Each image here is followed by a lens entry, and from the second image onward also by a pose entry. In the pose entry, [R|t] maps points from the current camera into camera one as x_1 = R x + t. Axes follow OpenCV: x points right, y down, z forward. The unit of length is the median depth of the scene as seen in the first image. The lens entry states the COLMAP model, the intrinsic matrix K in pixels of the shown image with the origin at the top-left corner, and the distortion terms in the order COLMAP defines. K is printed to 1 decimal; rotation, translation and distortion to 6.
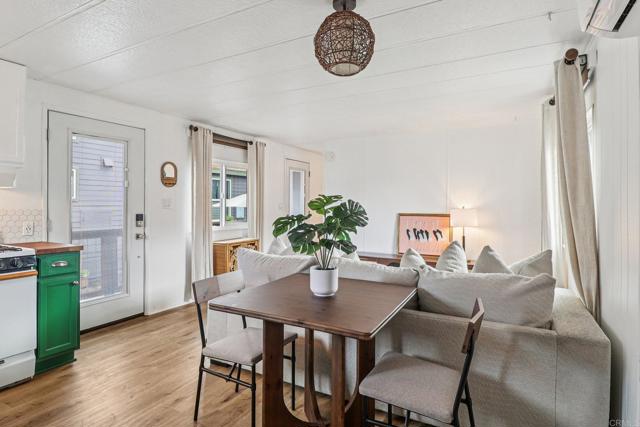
lens RADIAL K [[345.4, 0, 321.8], [0, 345.4, 207.4], [0, 0, 1]] dist [-0.006278, -0.002358]
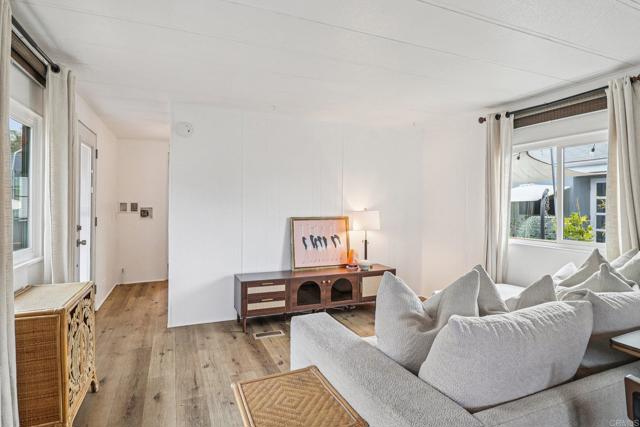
lens RADIAL K [[345.4, 0, 321.7], [0, 345.4, 208.8], [0, 0, 1]] dist [-0.006278, -0.002358]
pose [[0.616610, -0.009213, 0.787215, -0.363487], [0.006879, 0.999956, 0.006315, -0.007116], [-0.787239, 0.001521, 0.616647, 0.479559]]
